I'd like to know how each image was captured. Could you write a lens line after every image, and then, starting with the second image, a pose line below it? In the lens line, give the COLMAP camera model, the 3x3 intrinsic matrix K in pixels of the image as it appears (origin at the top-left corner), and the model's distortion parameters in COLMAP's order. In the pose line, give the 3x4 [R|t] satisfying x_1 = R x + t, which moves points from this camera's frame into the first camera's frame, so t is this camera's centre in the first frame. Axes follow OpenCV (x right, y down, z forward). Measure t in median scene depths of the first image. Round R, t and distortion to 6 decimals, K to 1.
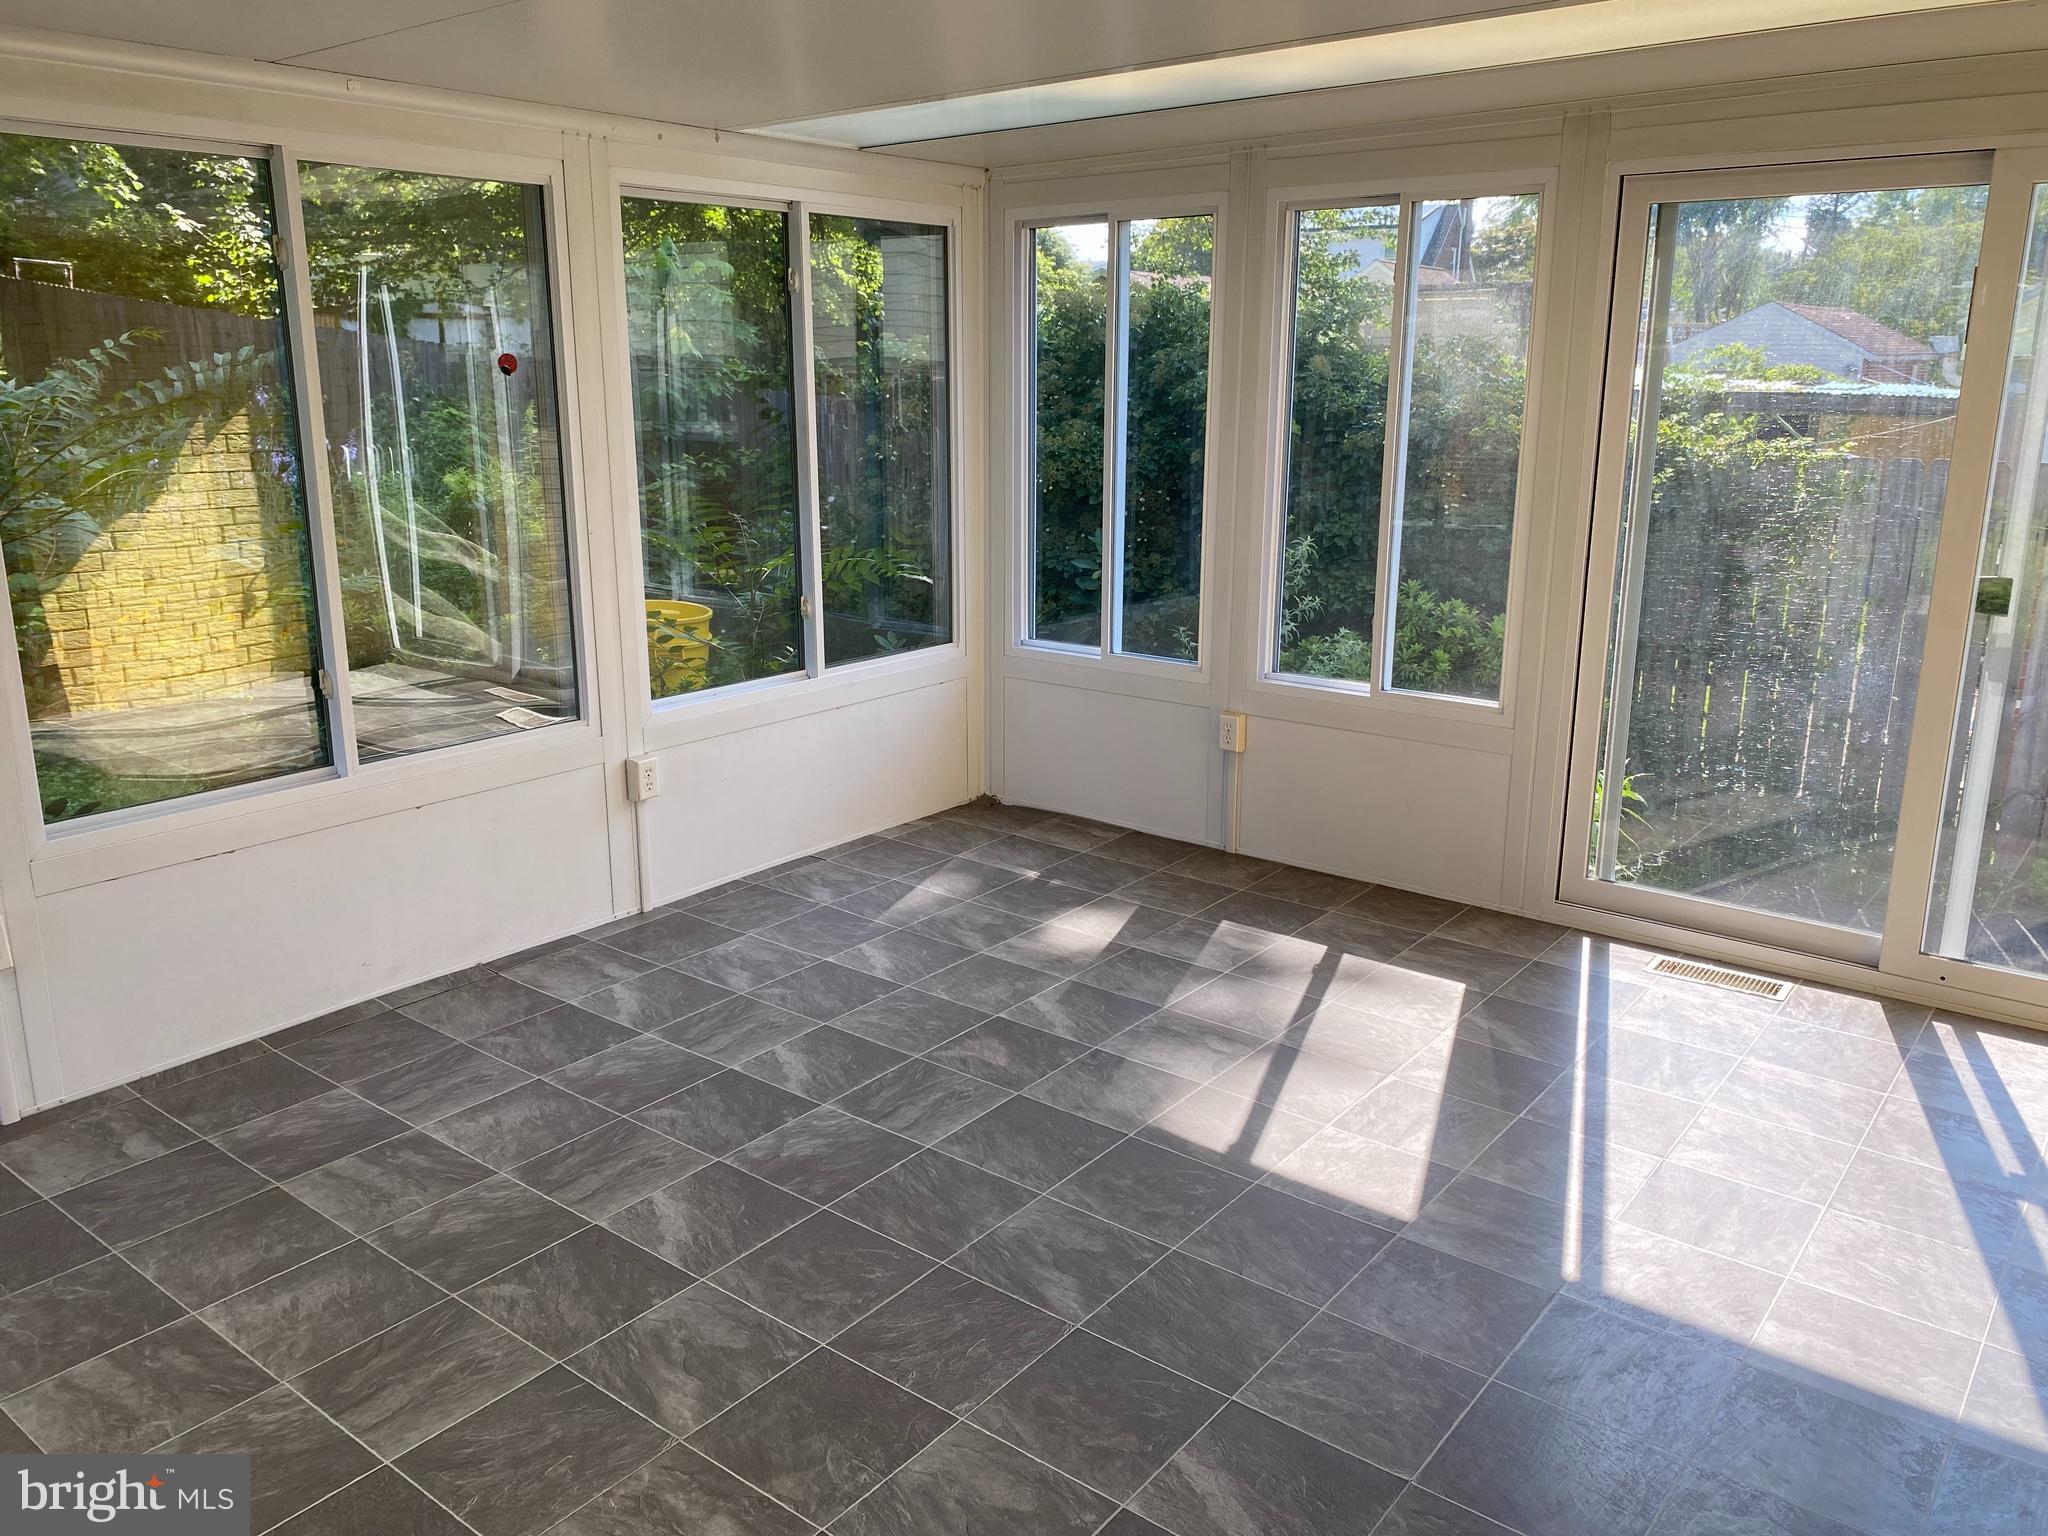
lens RADIAL K [[1528.4, 0, 1011.9], [0, 1528.4, 762.6], [0, 0, 1]] dist [0.007785, 0.001222]
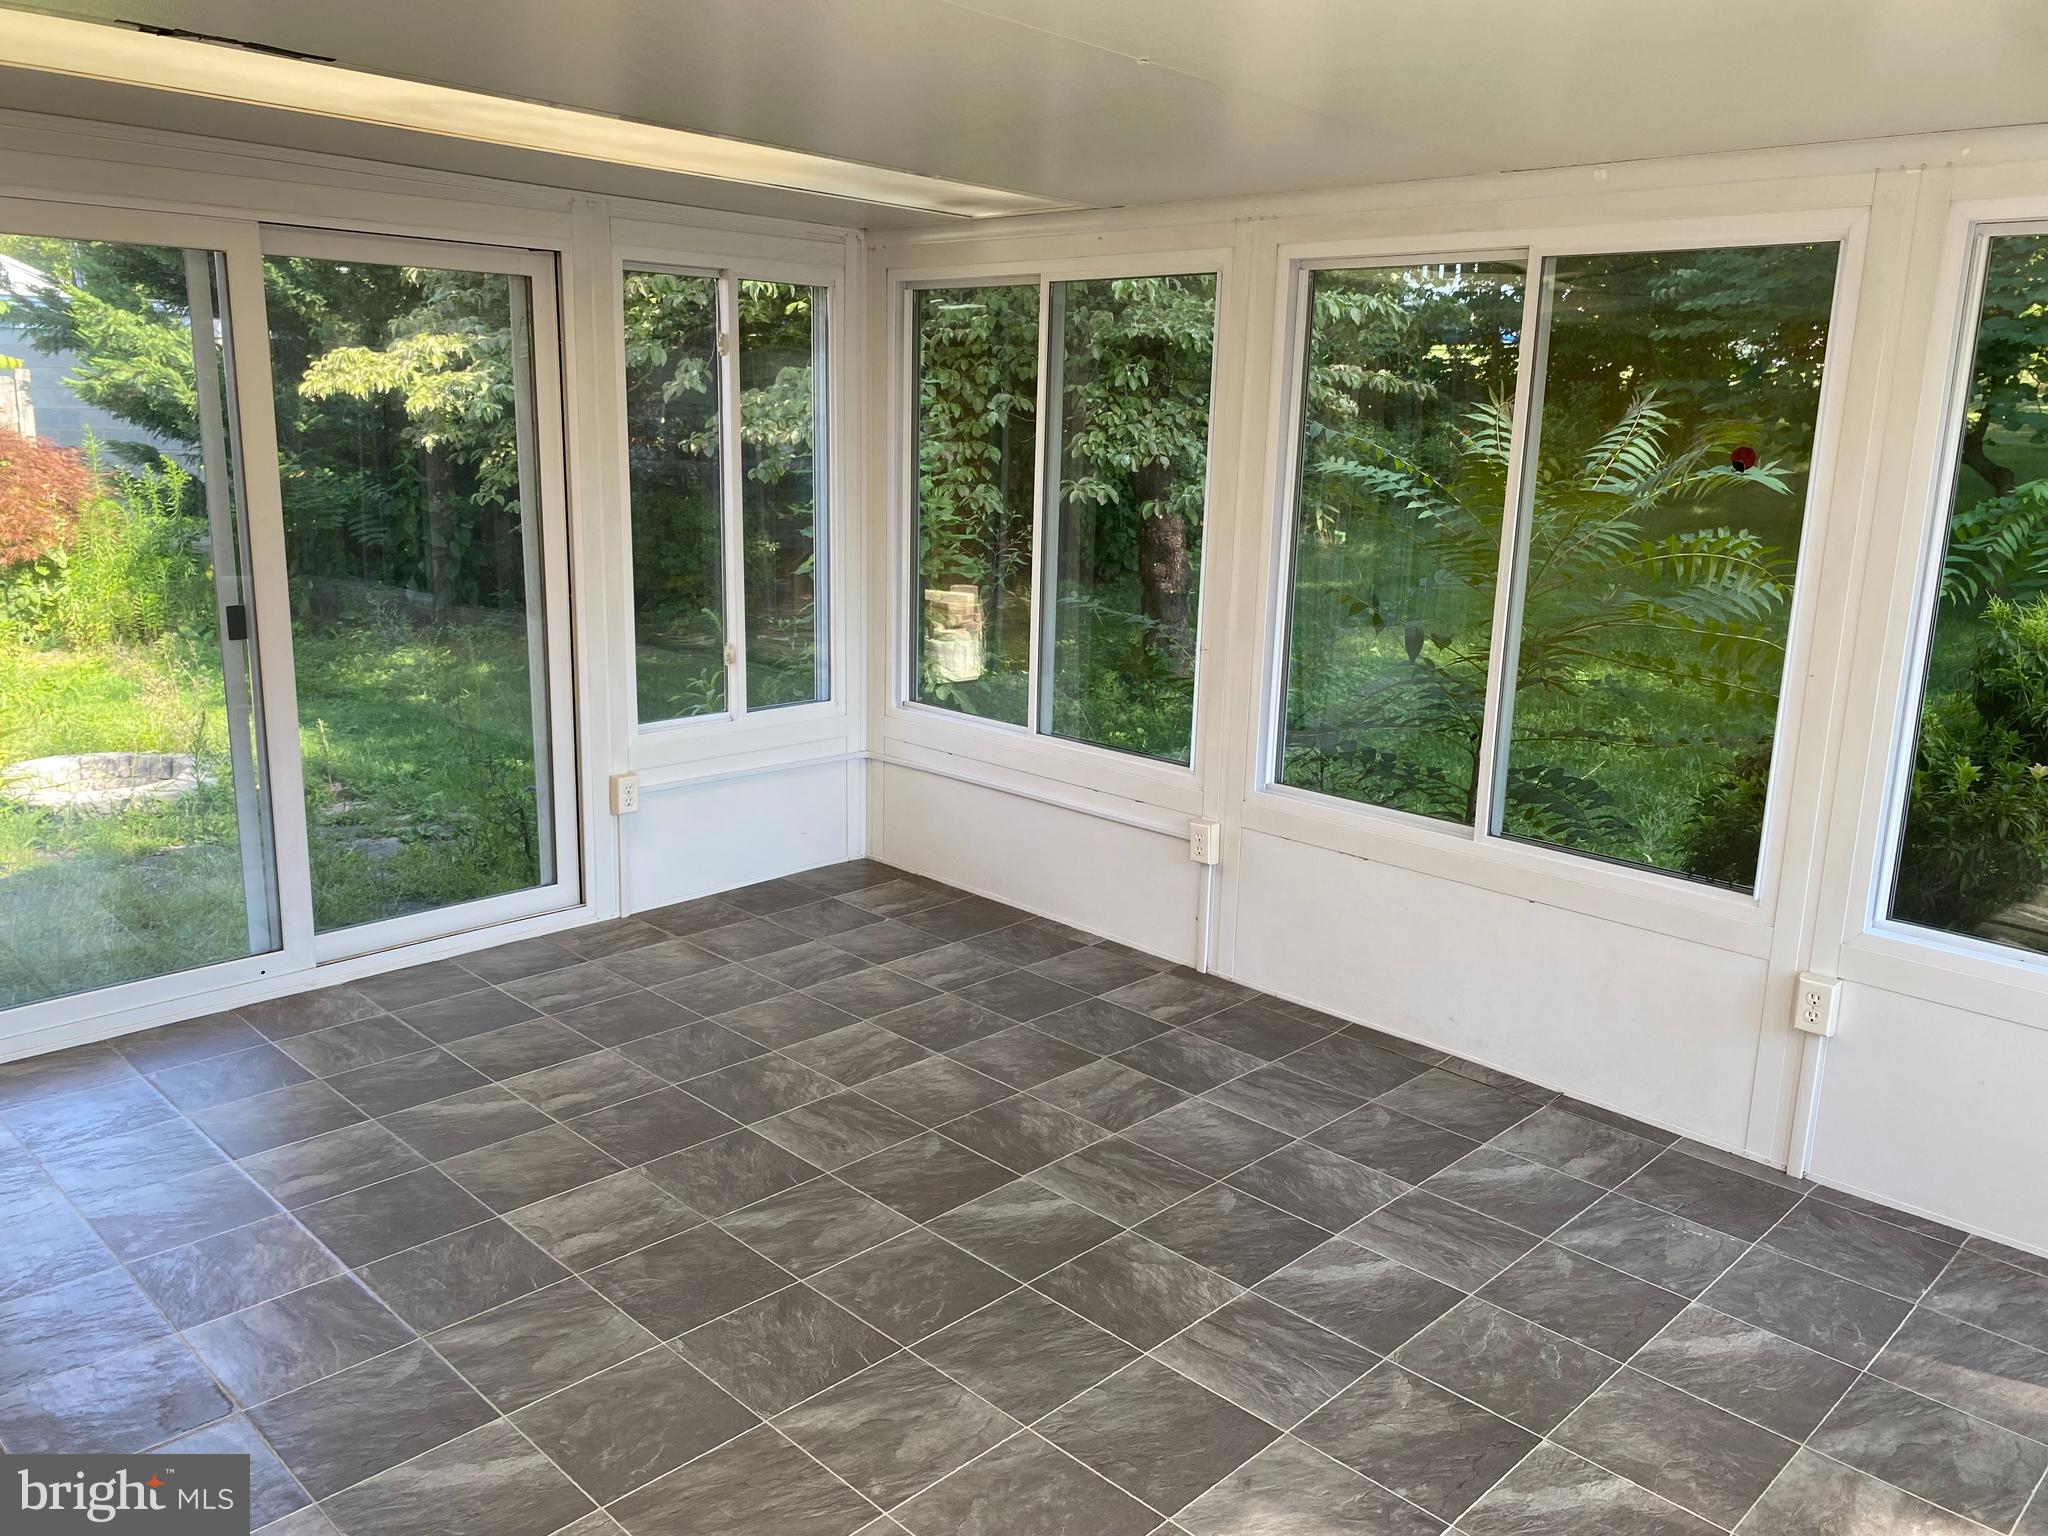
lens RADIAL K [[1569.8, 0, 1013.8], [0, 1569.8, 766.2], [0, 0, 1]] dist [0.054221, -0.058294]
pose [[-0.114201, 0.215520, -0.969799, 0.676459], [-0.279591, 0.929756, 0.239545, -0.221487], [0.953303, 0.298503, -0.045922, 0.809368]]
